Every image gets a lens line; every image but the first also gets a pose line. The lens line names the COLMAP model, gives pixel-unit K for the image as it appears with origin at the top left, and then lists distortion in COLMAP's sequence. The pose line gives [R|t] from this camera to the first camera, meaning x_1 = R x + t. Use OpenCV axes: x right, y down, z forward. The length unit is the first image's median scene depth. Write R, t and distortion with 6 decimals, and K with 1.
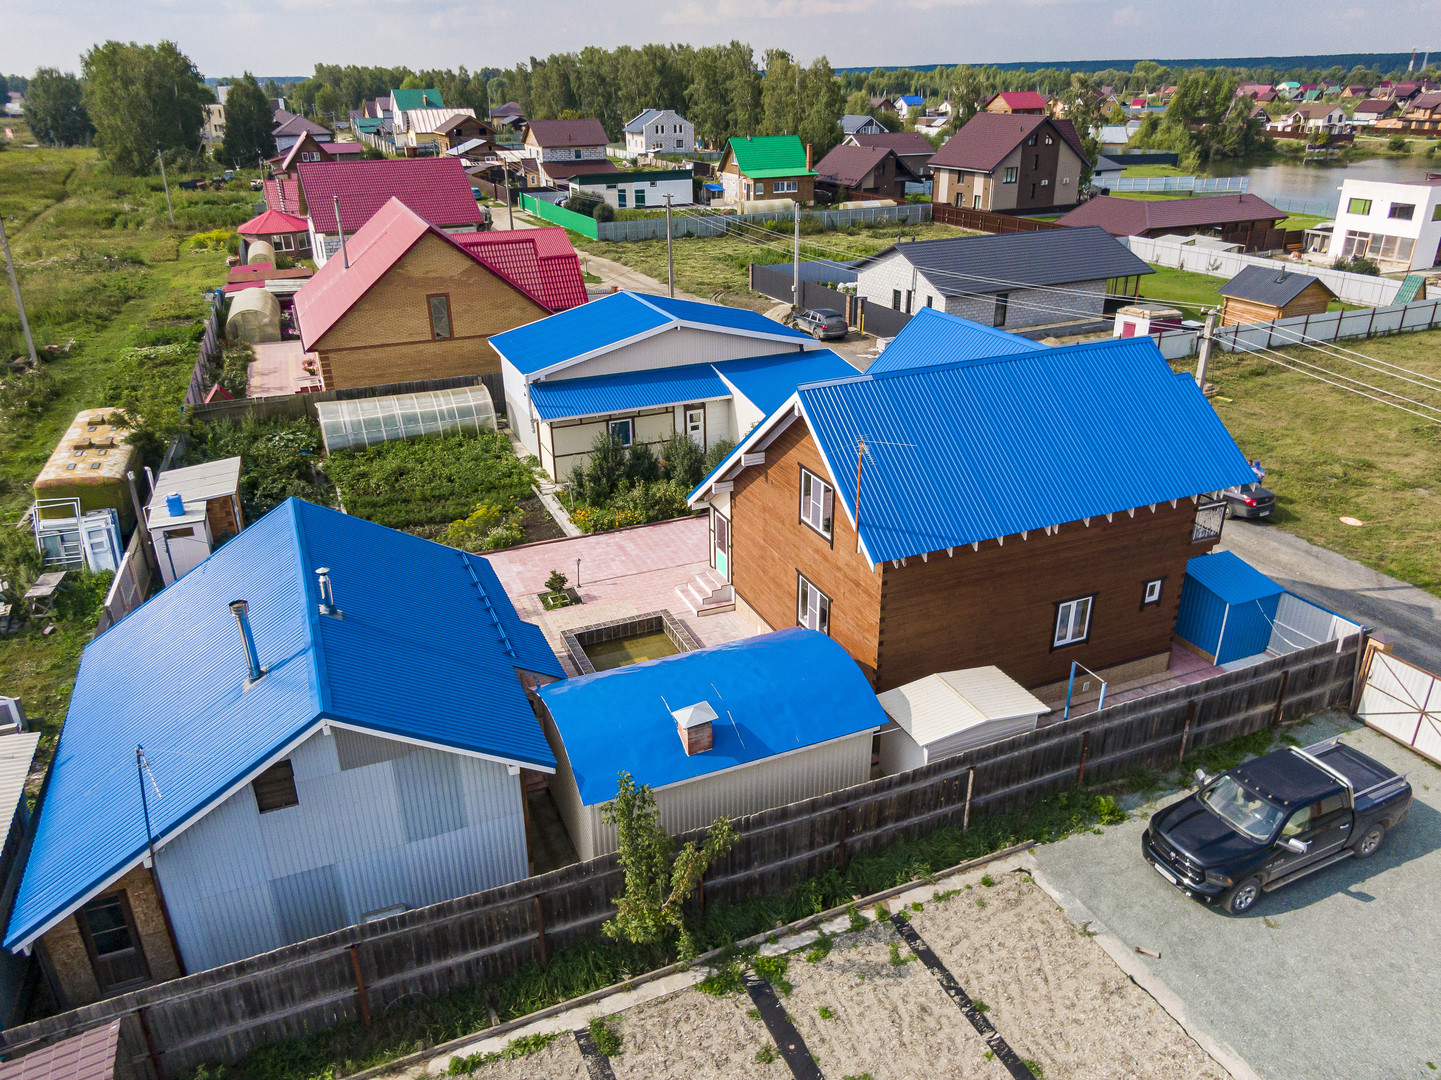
lens RADIAL K [[1021.7, 0, 720.5], [0, 1021.7, 540.0], [0, 0, 1]] dist [0.002256, -0.000959]
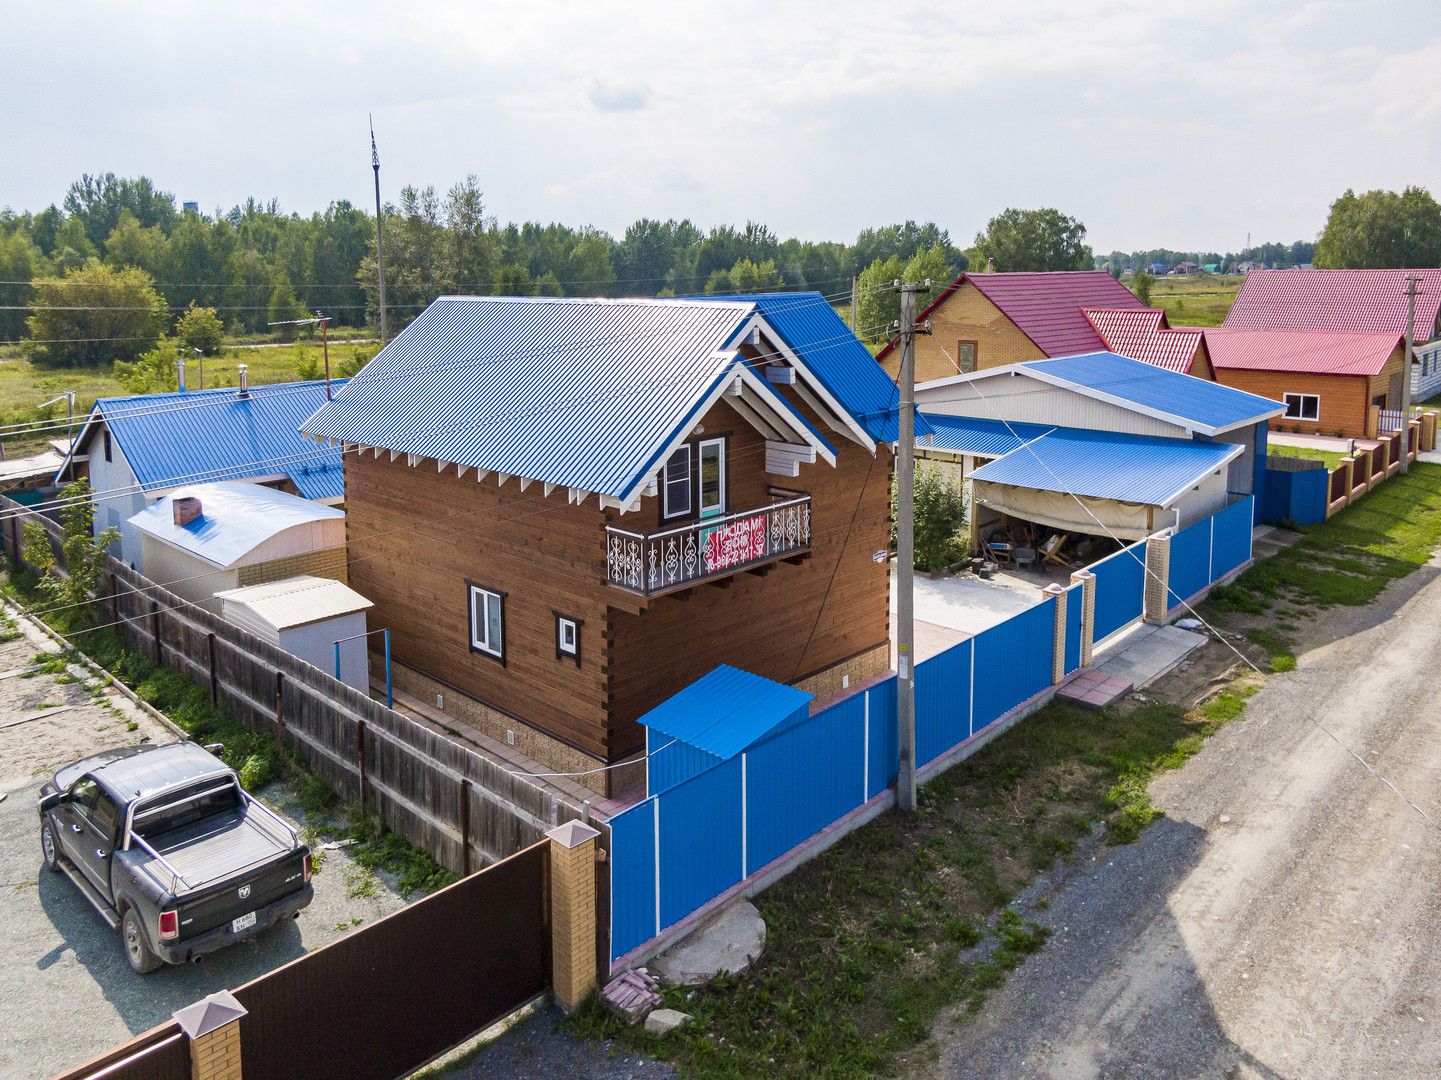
lens RADIAL K [[1071.1, 0, 723.5], [0, 1071.1, 389.2], [0, 0, 1]] dist [0.005334, -0.003937]
pose [[0.381747, 0.114832, -0.917106, 0.662656], [-0.380489, 0.923799, -0.042709, -0.066615], [0.842317, 0.365253, 0.396350, 0.449802]]
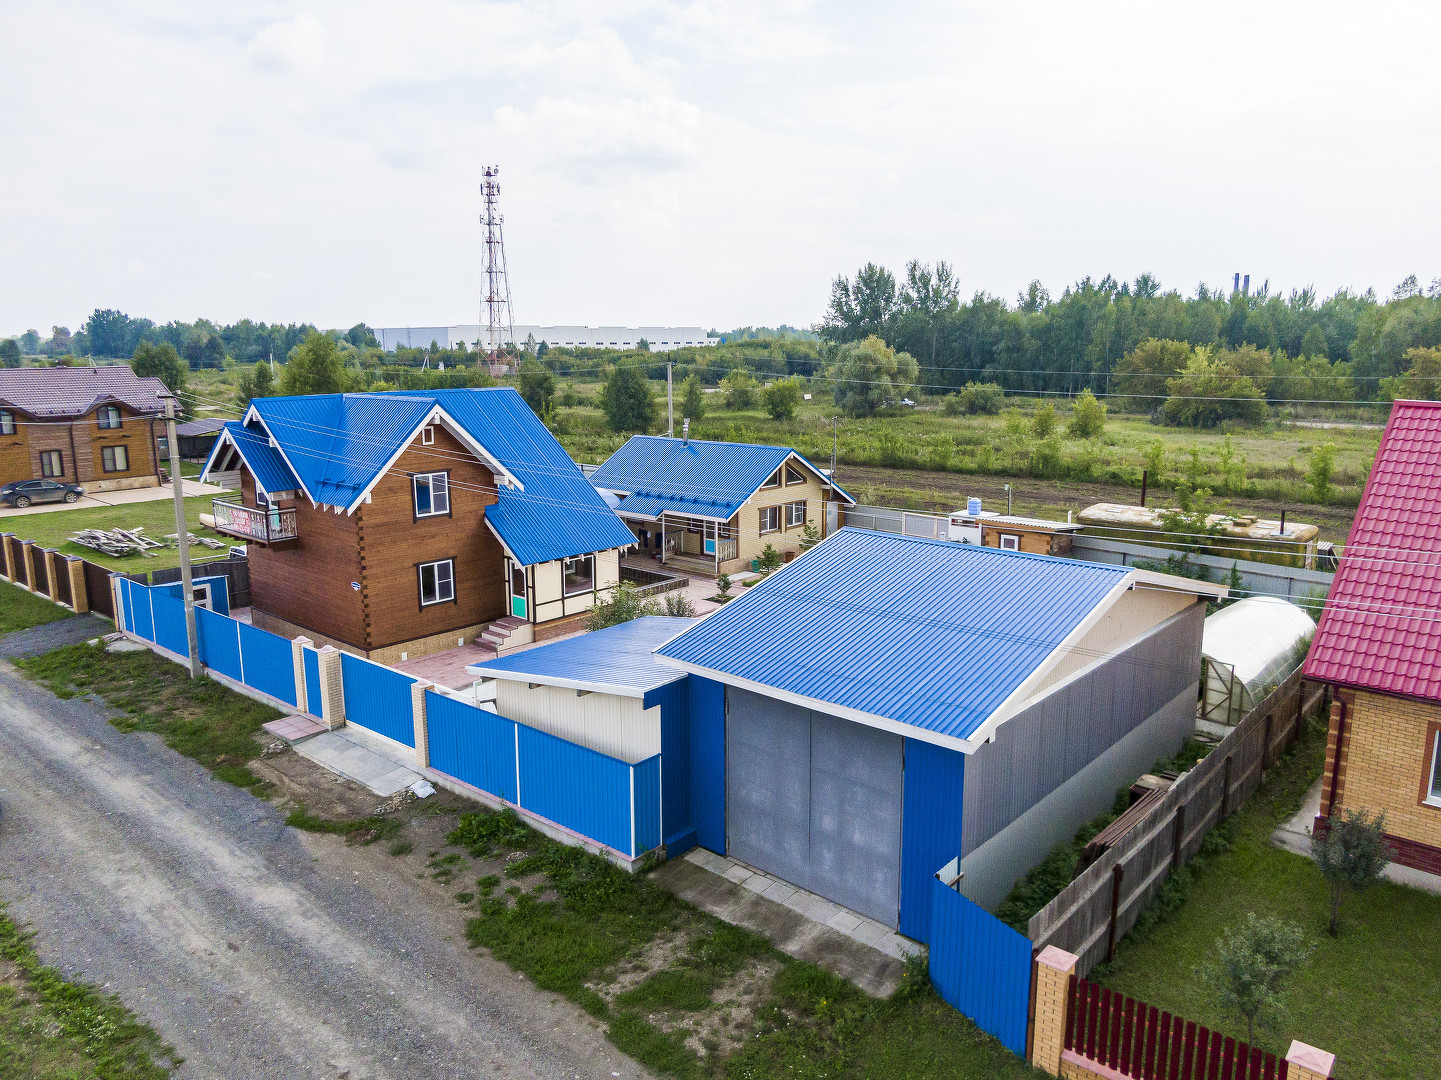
lens RADIAL K [[1021.7, 0, 720.5], [0, 1021.7, 540.0], [0, 0, 1]] dist [0.002256, -0.000959]
pose [[-0.908685, 0.097772, -0.405872, 0.264785], [-0.156501, 0.821520, 0.548282, -0.513175], [0.387038, 0.561735, -0.731201, 1.382030]]
